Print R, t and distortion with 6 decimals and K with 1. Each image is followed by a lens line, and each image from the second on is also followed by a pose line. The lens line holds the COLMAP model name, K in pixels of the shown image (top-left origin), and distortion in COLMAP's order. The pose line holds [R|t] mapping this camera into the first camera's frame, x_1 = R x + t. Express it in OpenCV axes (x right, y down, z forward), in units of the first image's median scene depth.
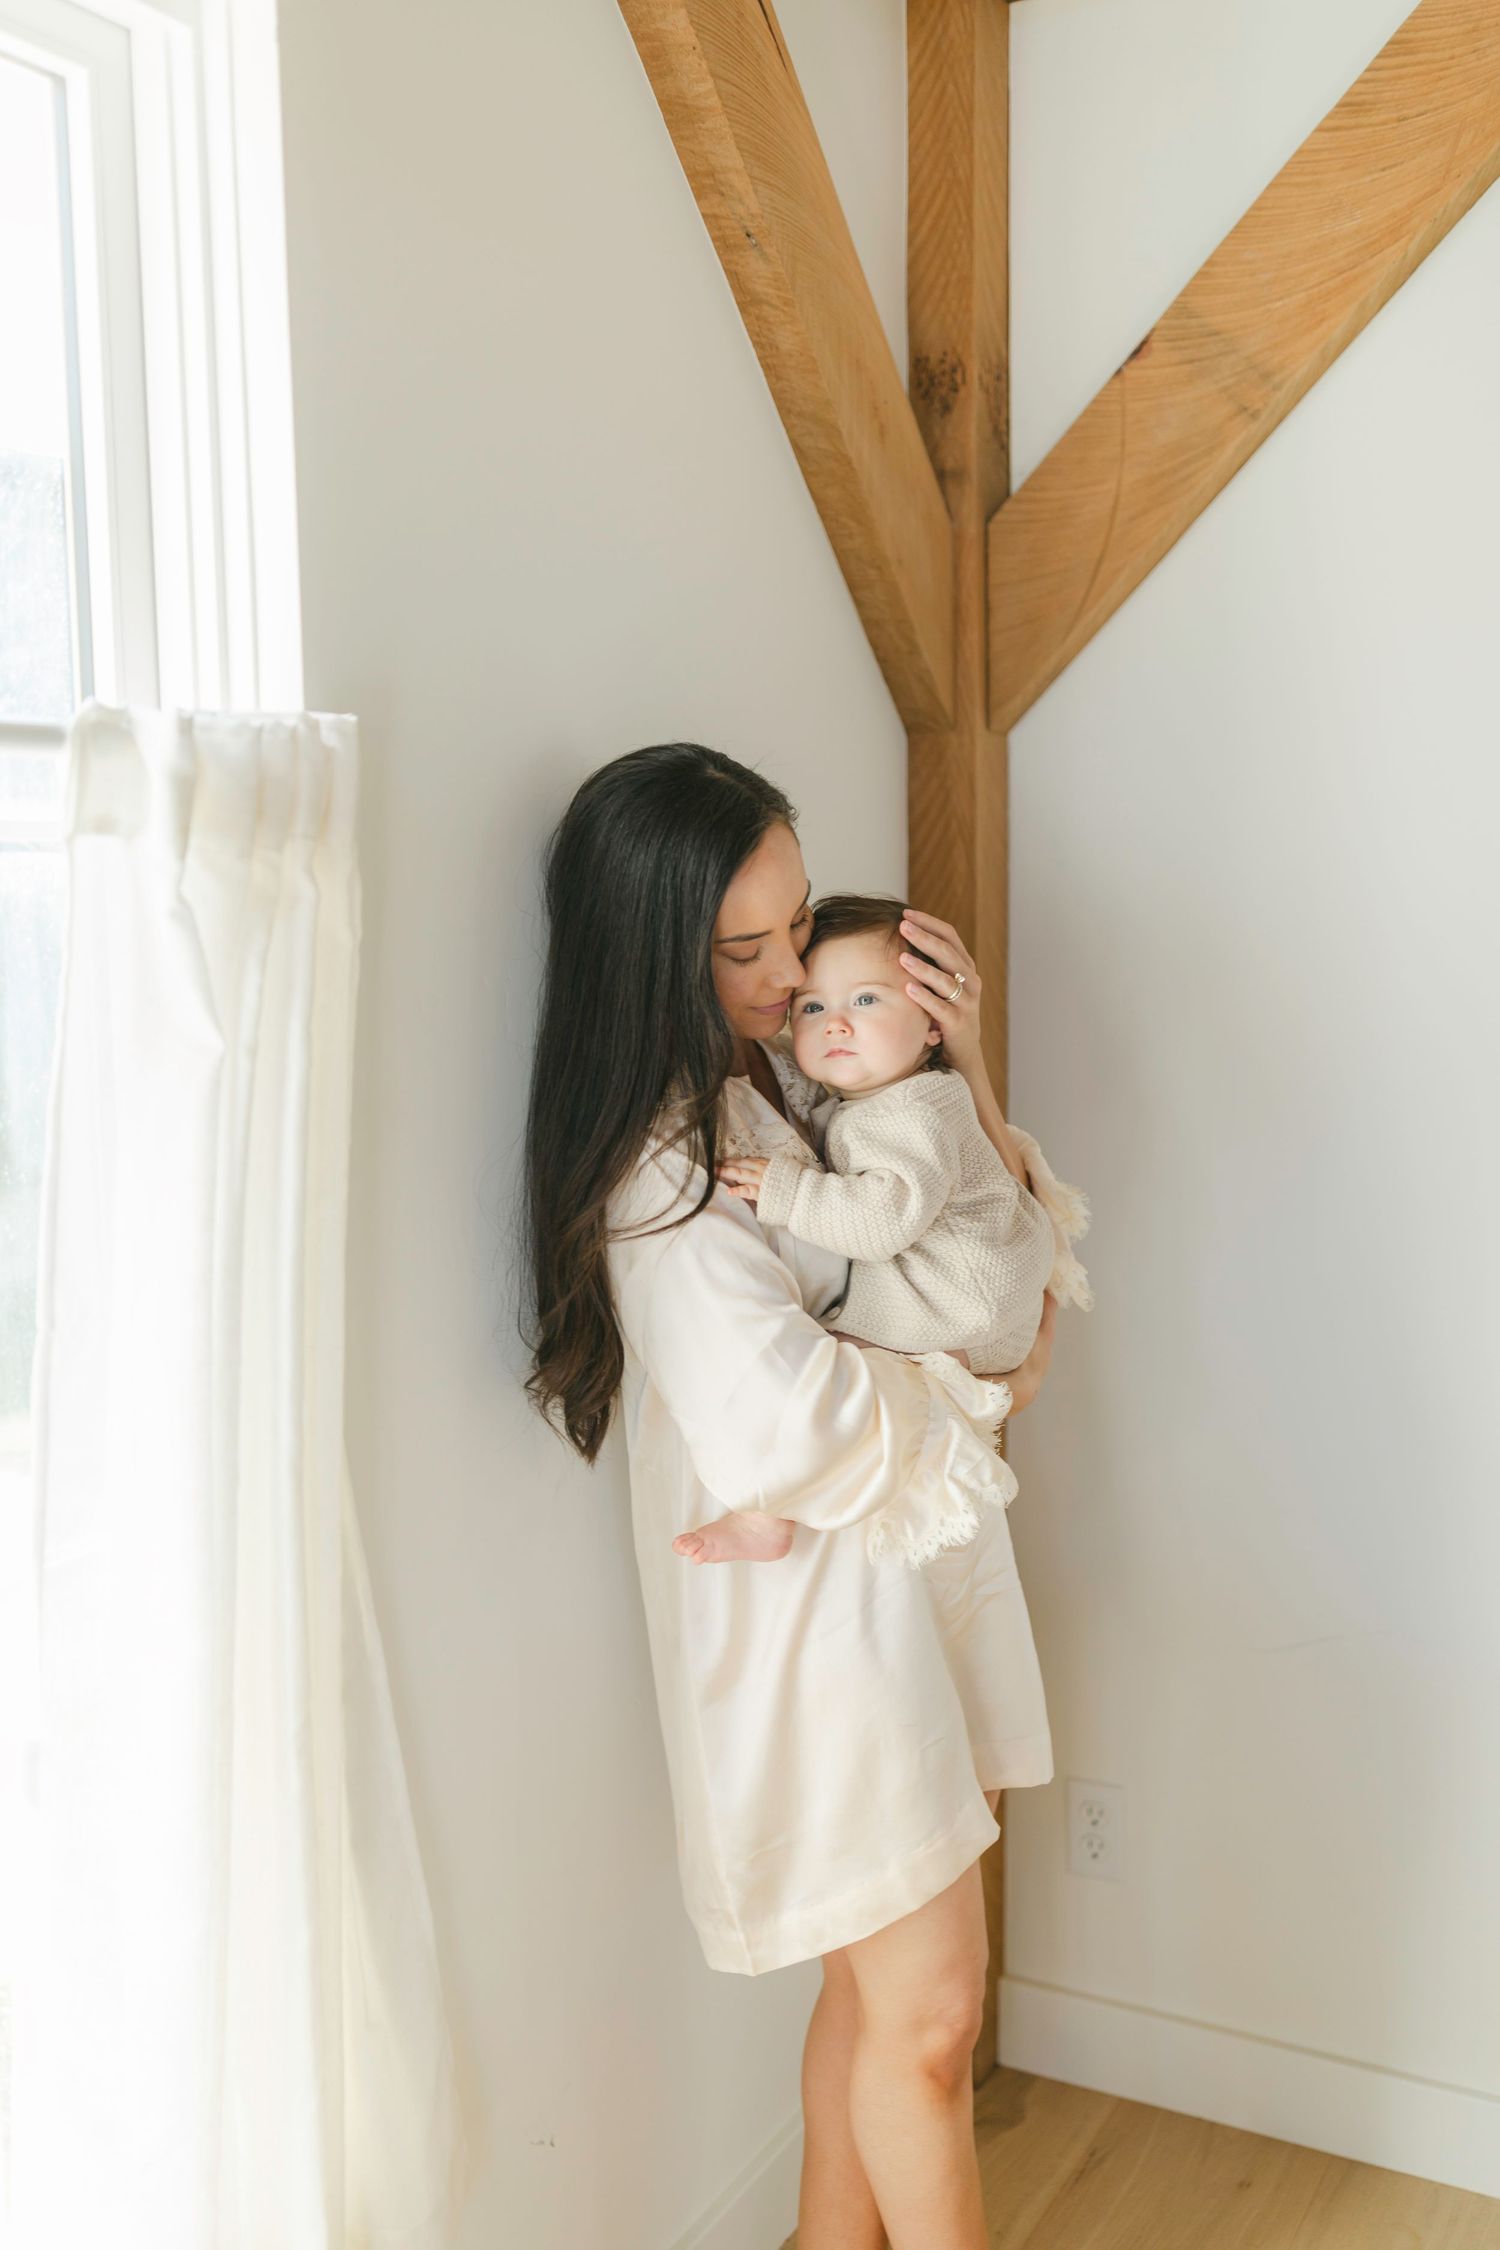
lens RADIAL K [[2163.2, 0, 750.5], [0, 2163.2, 1170.7], [0, 0, 1]] dist [0.004731, 0.007332]
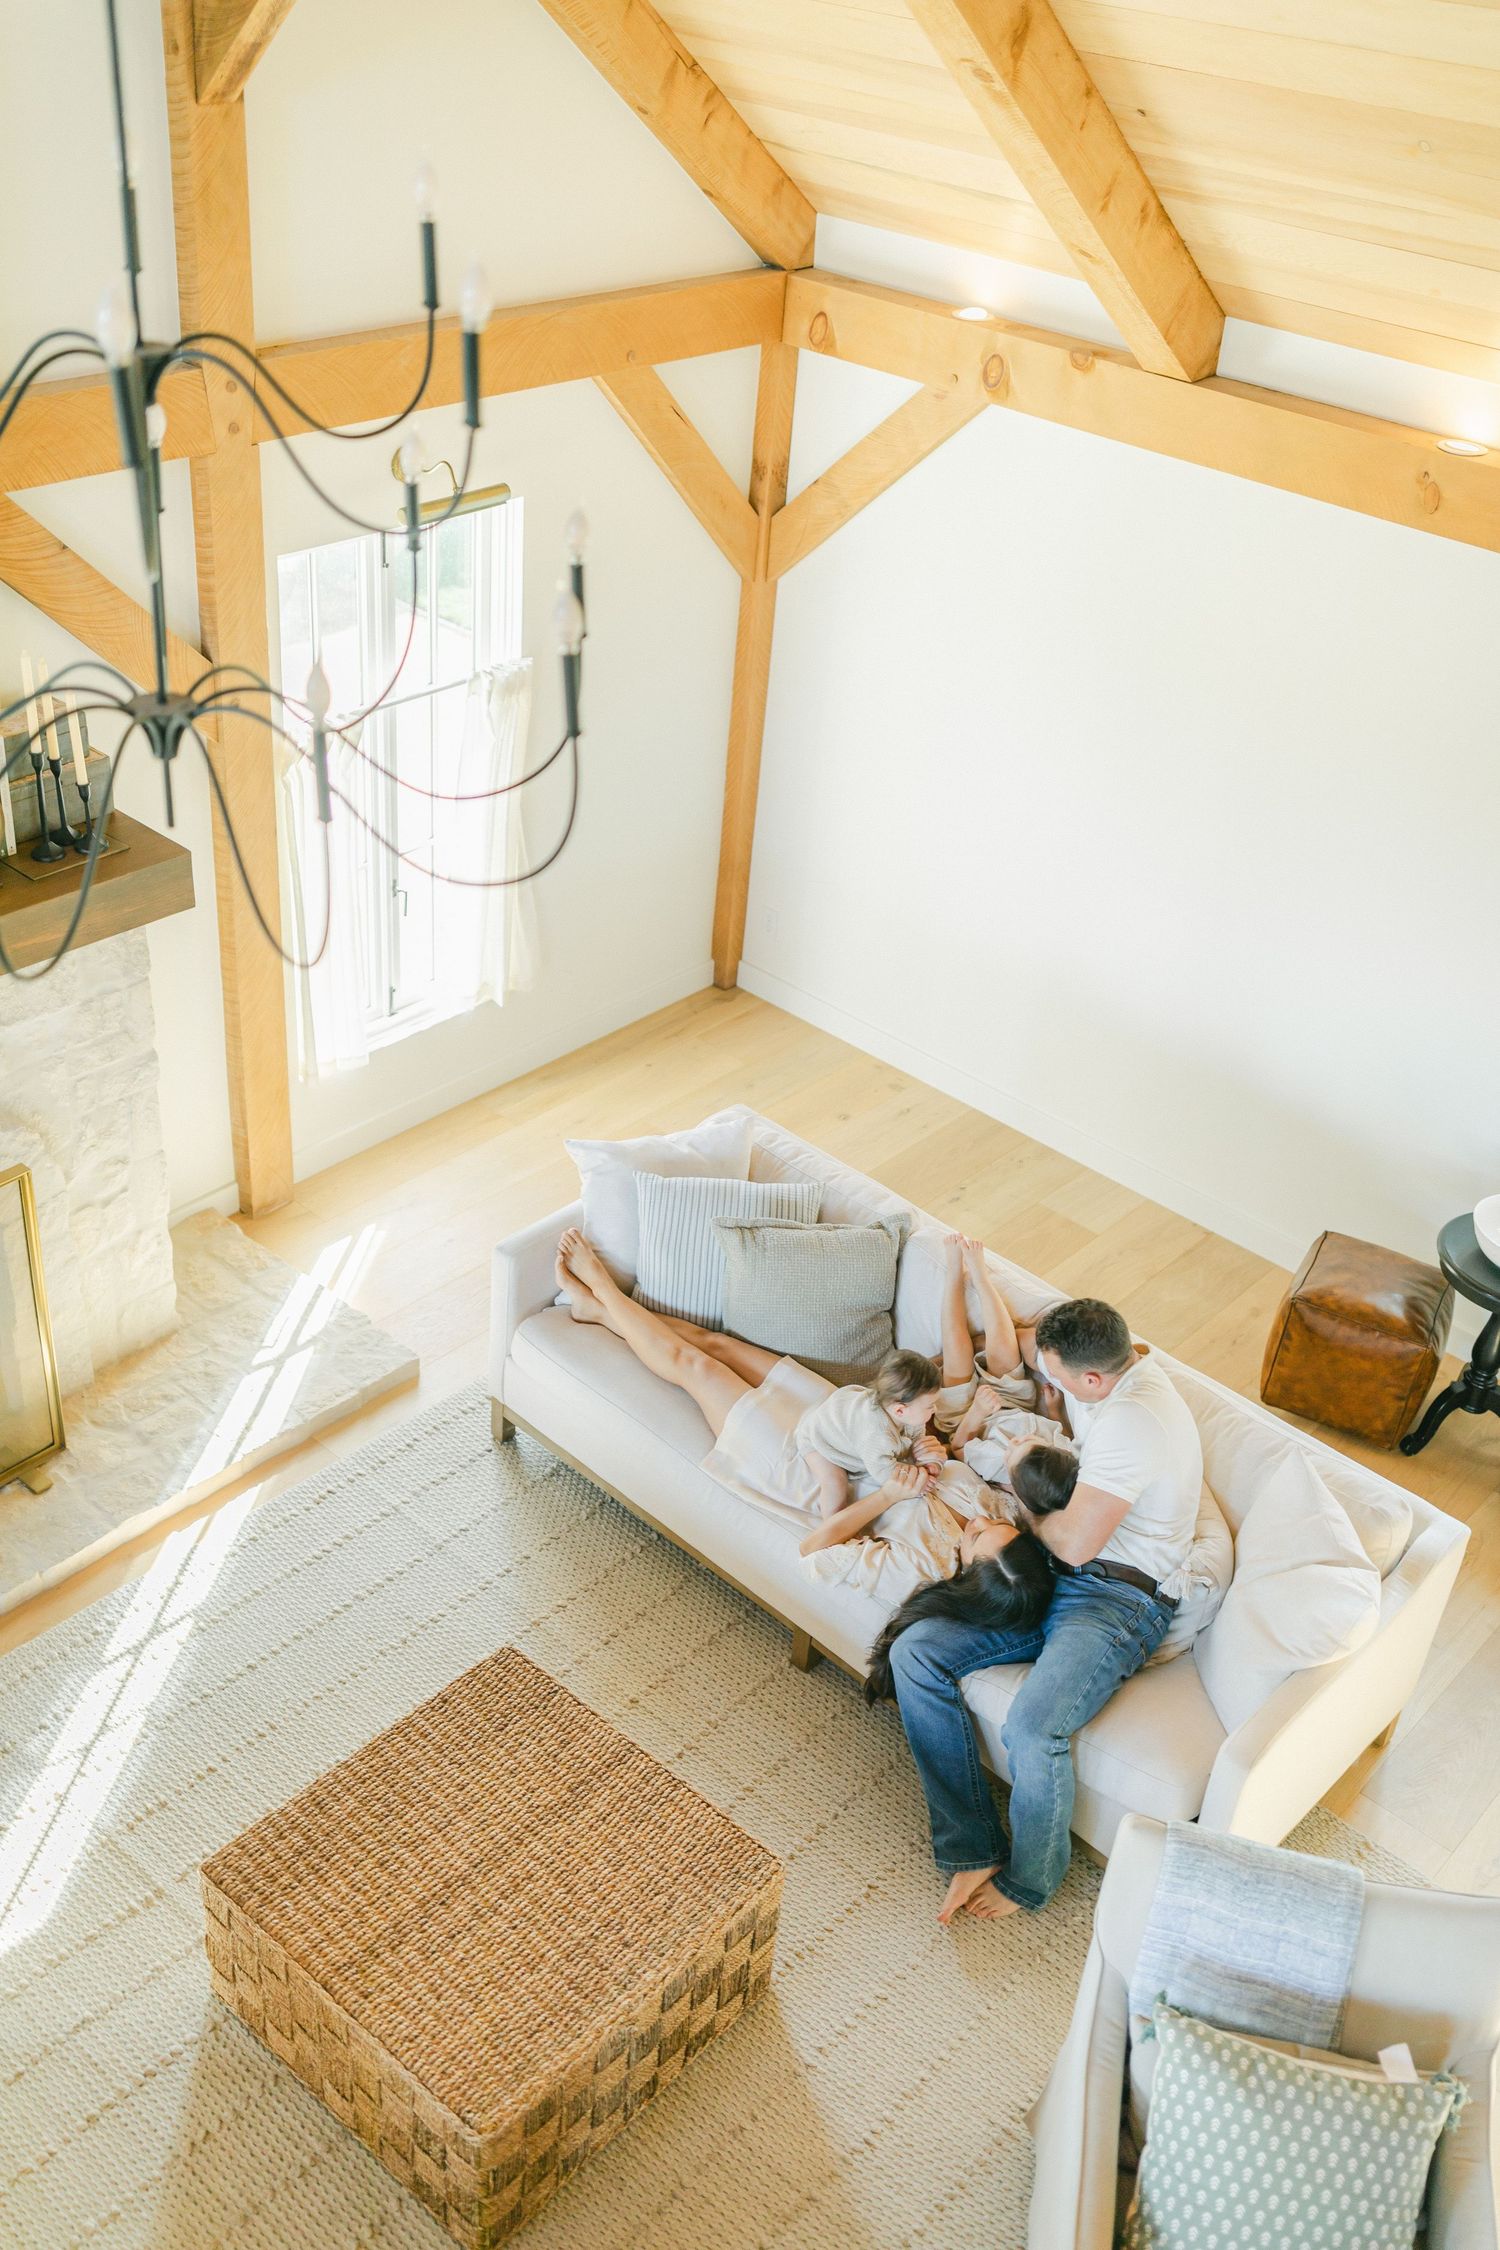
lens RADIAL K [[2163.2, 0, 750.5], [0, 2163.2, 1170.7], [0, 0, 1]] dist [0.004731, 0.007332]
pose [[0.972578, 0.196716, -0.124077, 0.779996], [-0.126861, 0.895837, 0.425890, -0.941313], [0.194933, -0.398471, 0.896227, -2.553507]]
